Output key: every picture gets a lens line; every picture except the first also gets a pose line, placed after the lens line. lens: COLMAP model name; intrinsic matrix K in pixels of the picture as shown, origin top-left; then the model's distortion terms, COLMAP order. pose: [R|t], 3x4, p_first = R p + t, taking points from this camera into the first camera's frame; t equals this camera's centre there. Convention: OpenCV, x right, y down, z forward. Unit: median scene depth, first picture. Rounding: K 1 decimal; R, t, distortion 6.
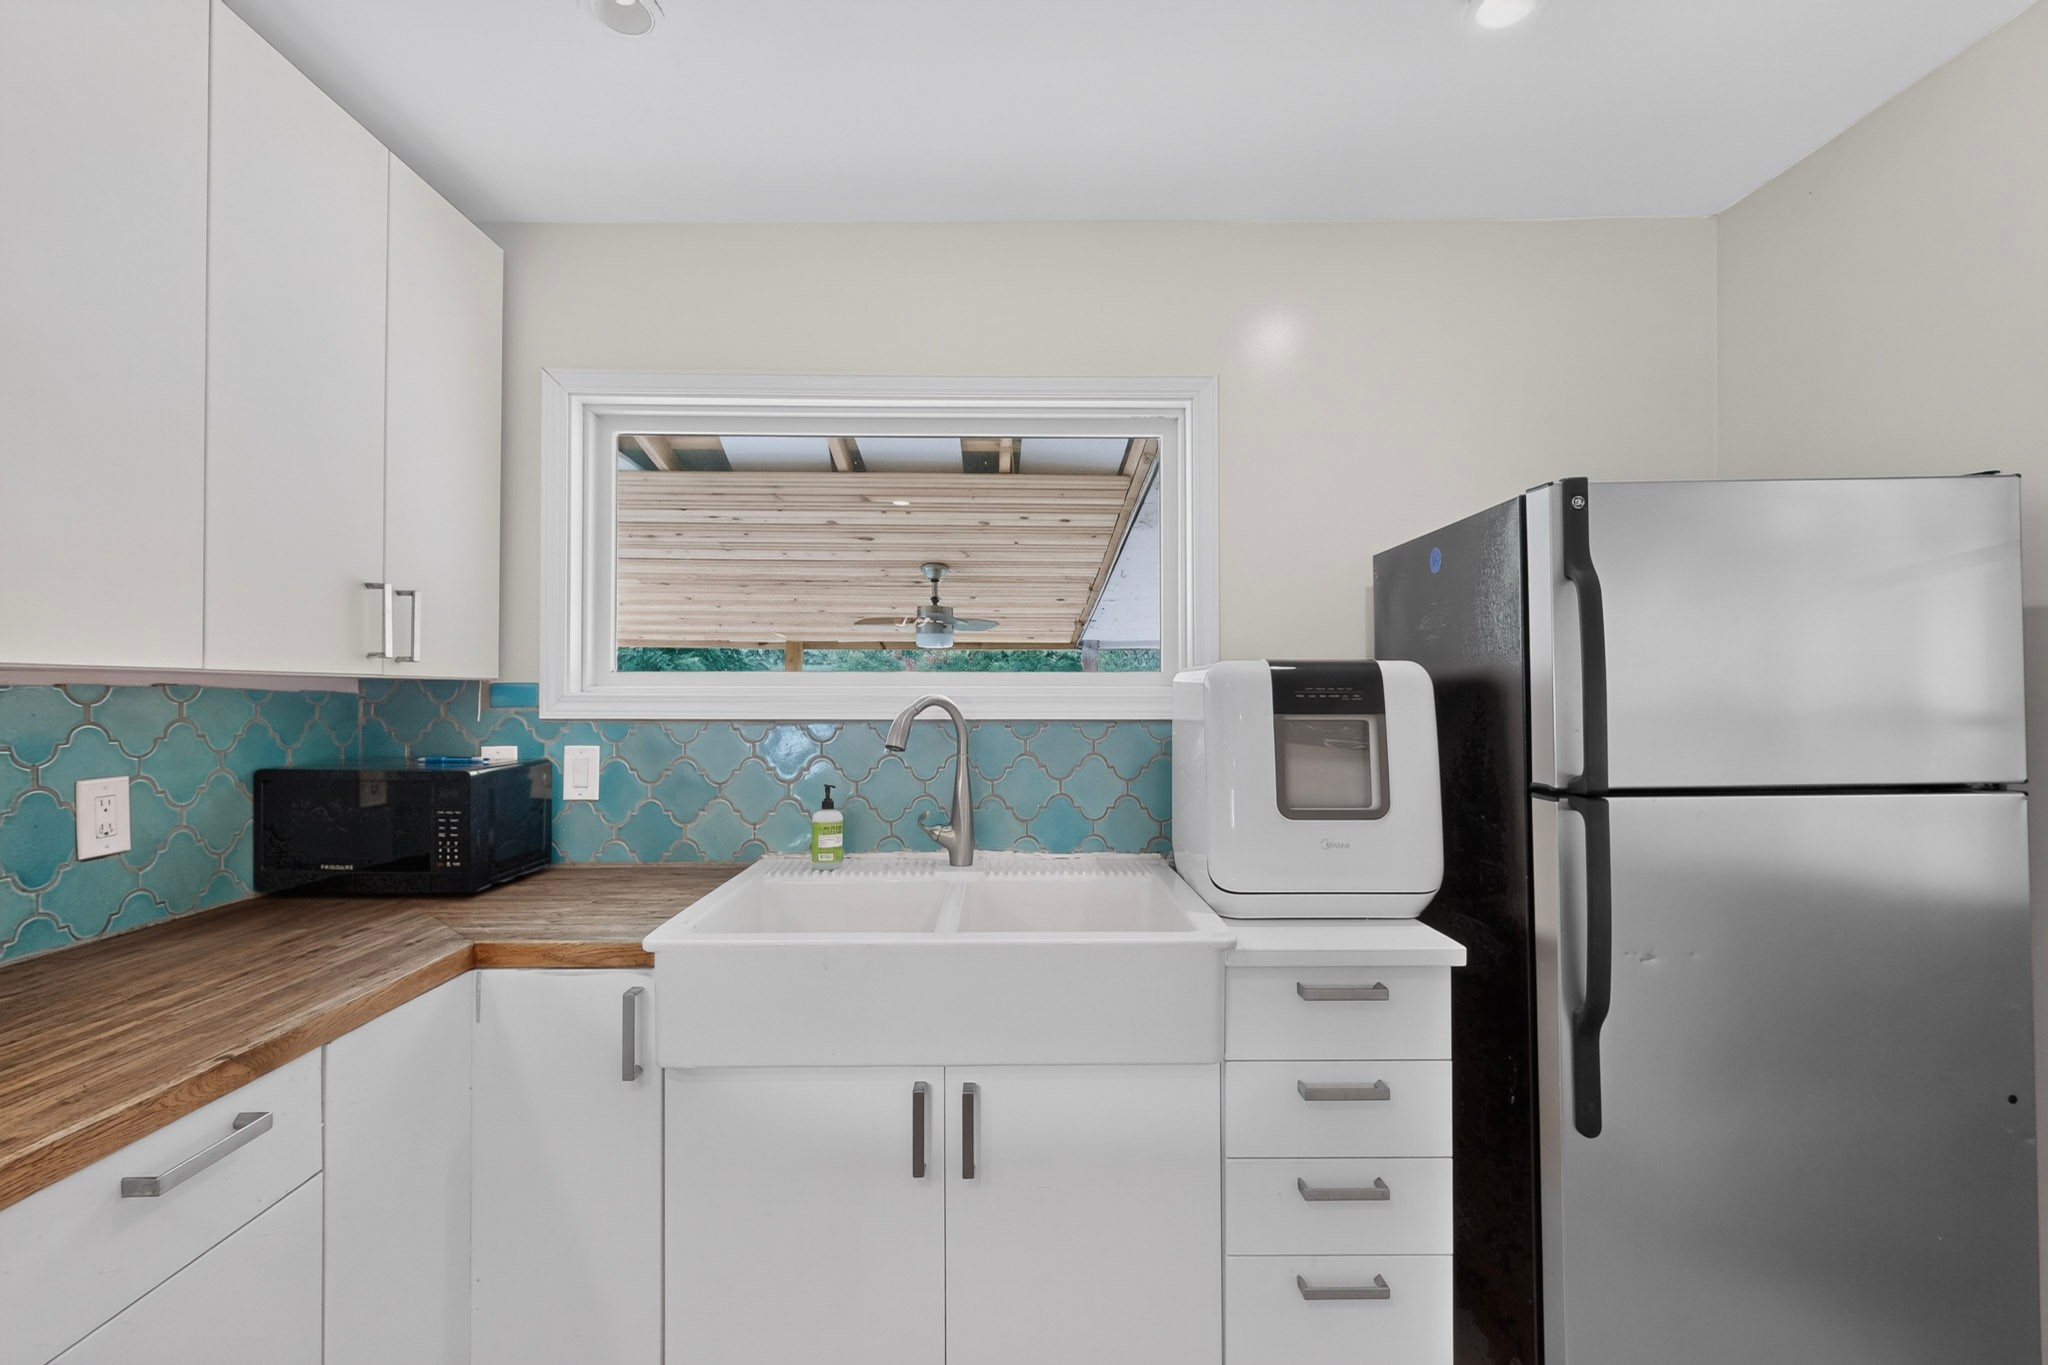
lens RADIAL K [[894.6, 0, 1023.1], [0, 894.6, 684.1], [0, 0, 1]] dist [0.000548, -0.000102]
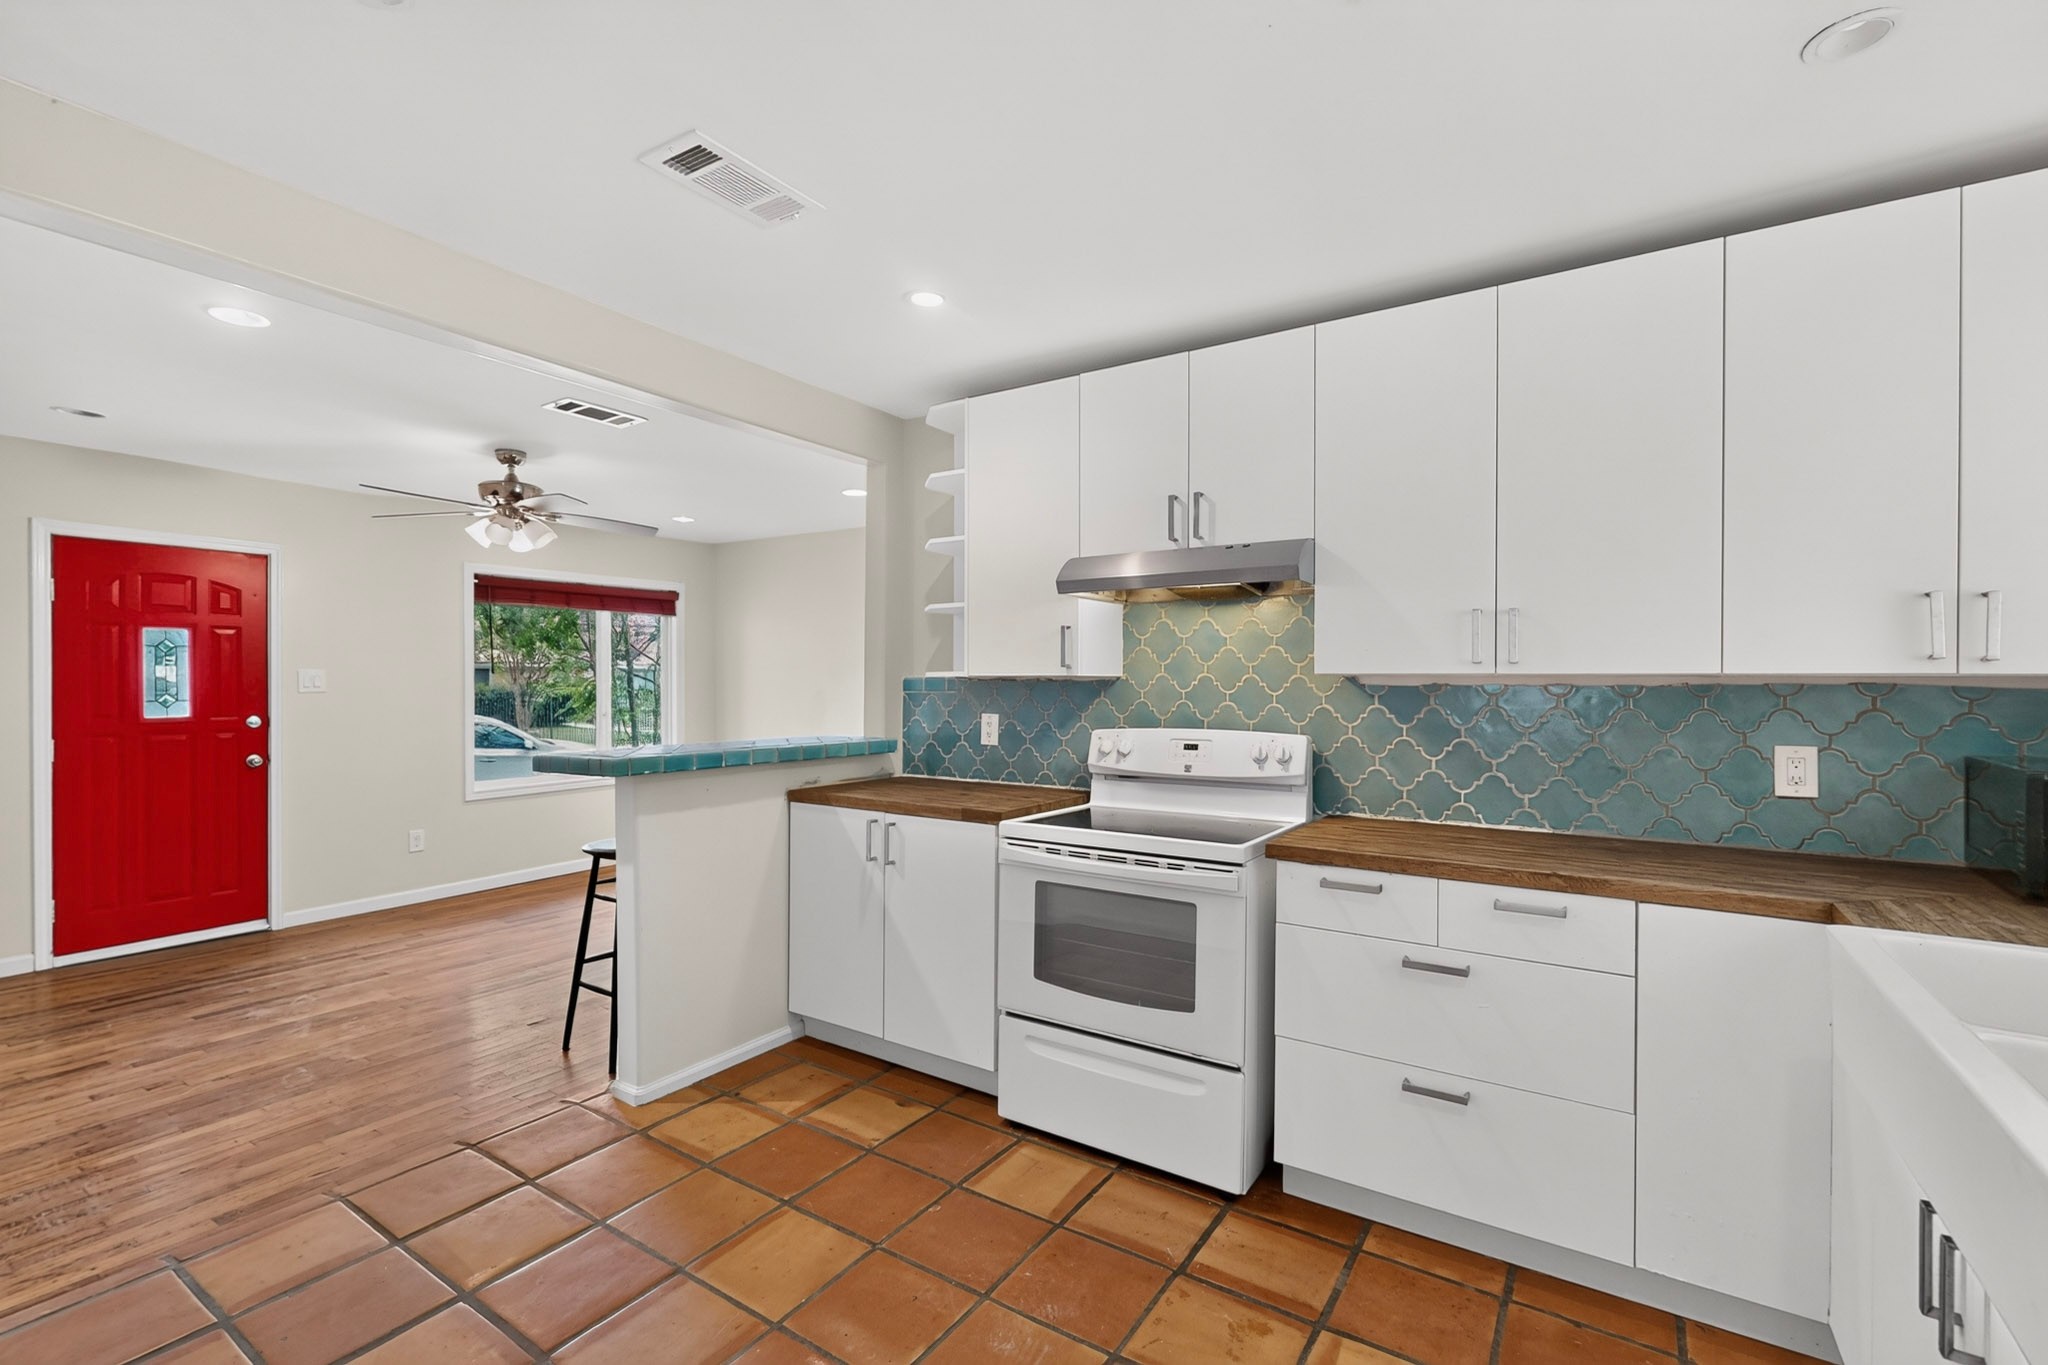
lens RADIAL K [[894.6, 0, 1023.1], [0, 894.6, 684.1], [0, 0, 1]] dist [0.000548, -0.000102]
pose [[-0.561298, -0.000532, -0.827614, 0.775155], [0.003943, 0.999987, -0.003317, 0.001197], [0.827605, -0.005125, -0.561288, 0.632987]]
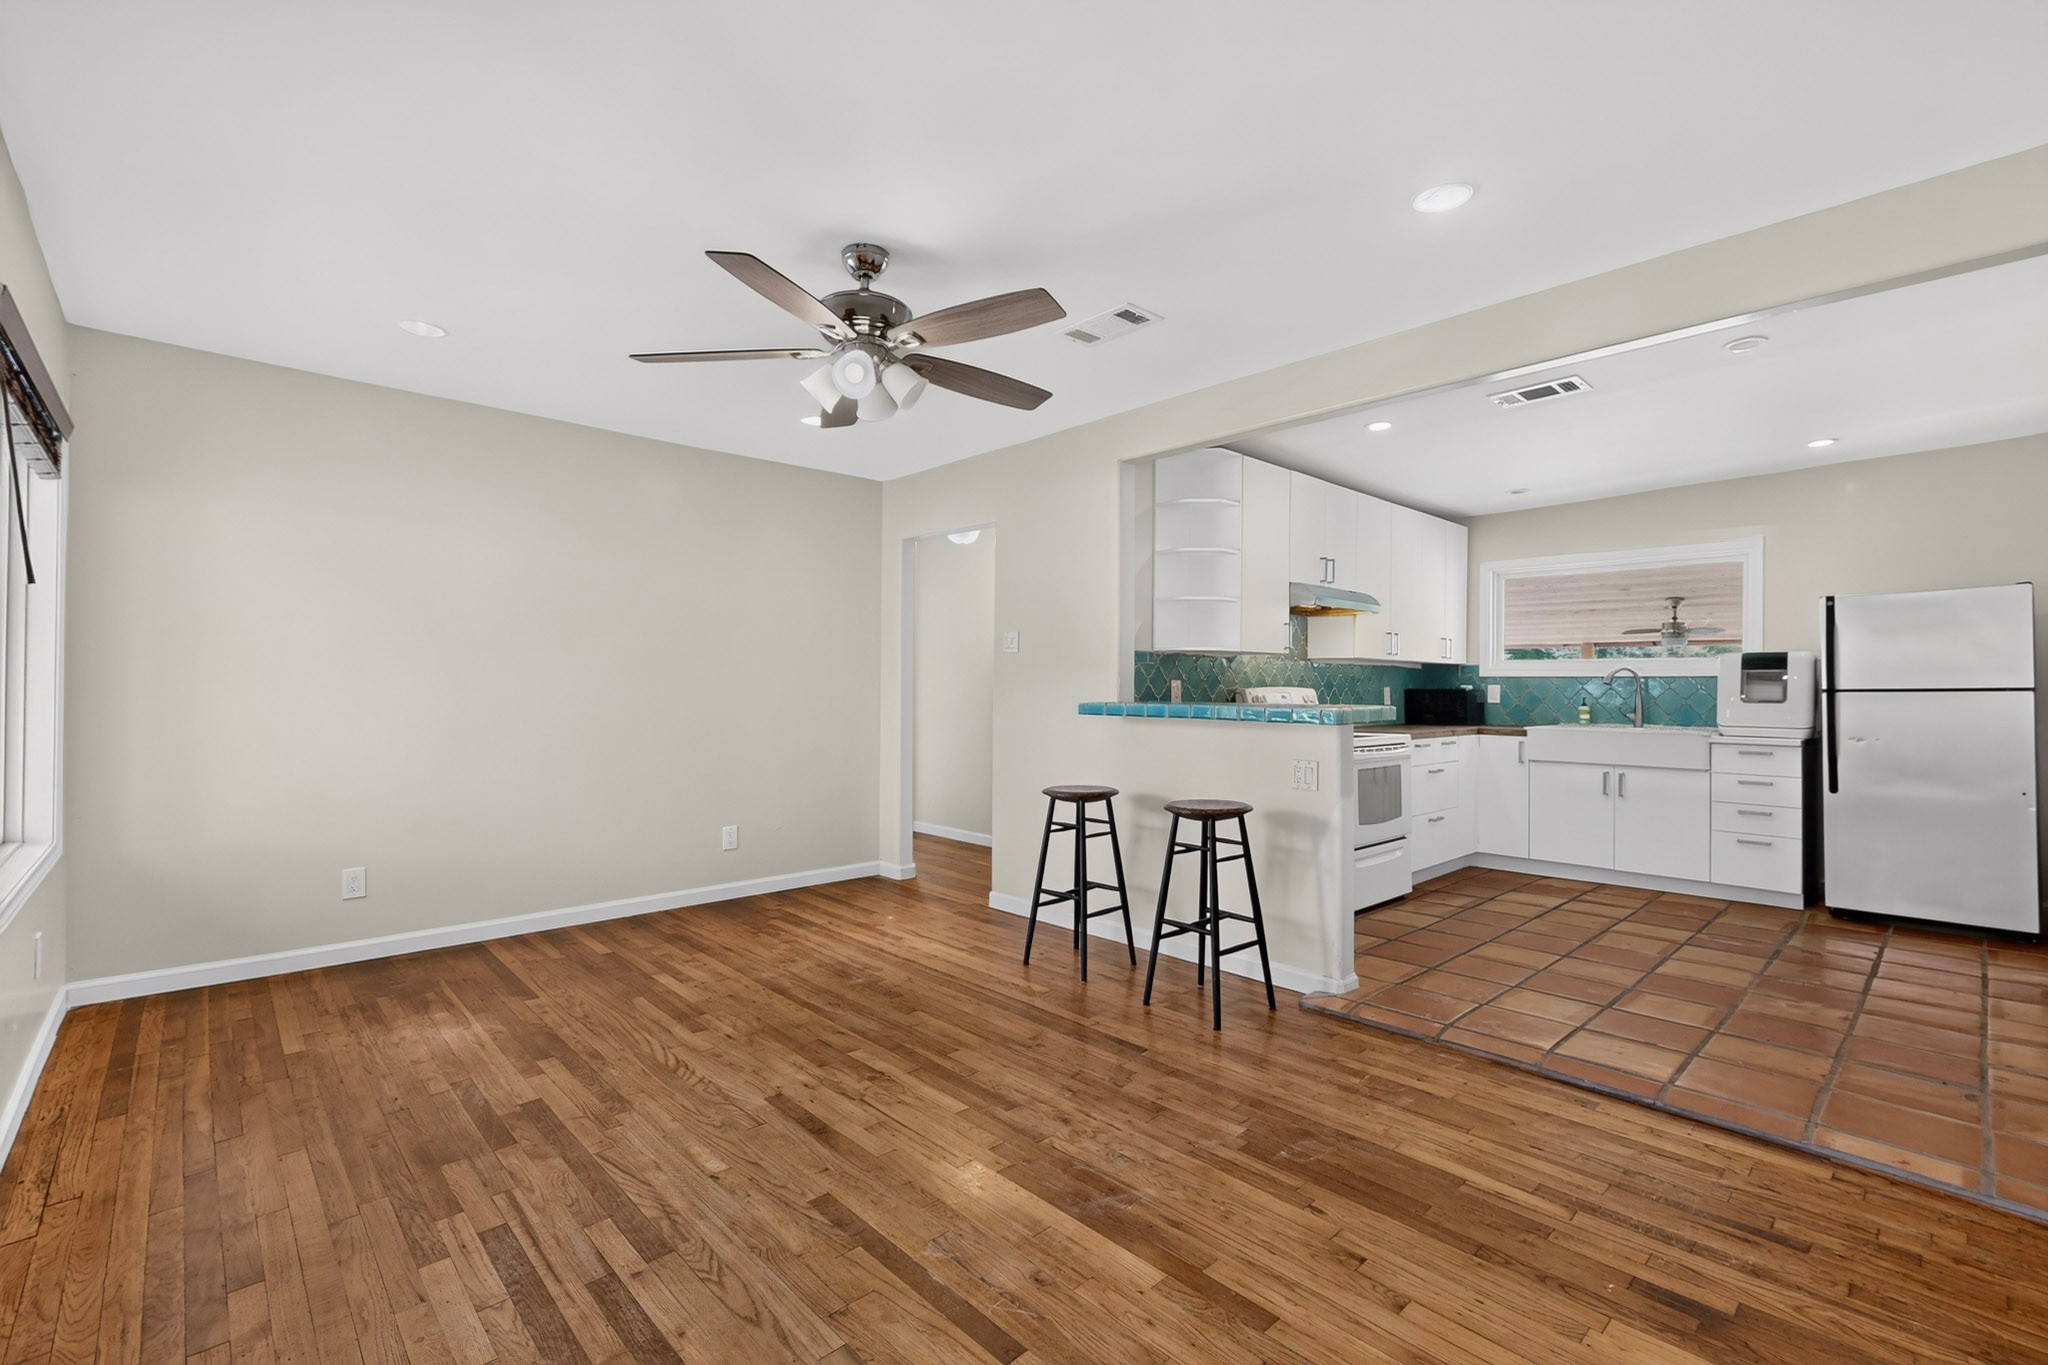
lens RADIAL K [[894.6, 0, 1023.1], [0, 894.6, 684.1], [0, 0, 1]] dist [0.000548, -0.000102]
pose [[0.668586, 0.000851, -0.743634, 0.822039], [0.001162, 0.999997, 0.002188, 0.065525], [0.743634, -0.002327, 0.668583, -2.611253]]
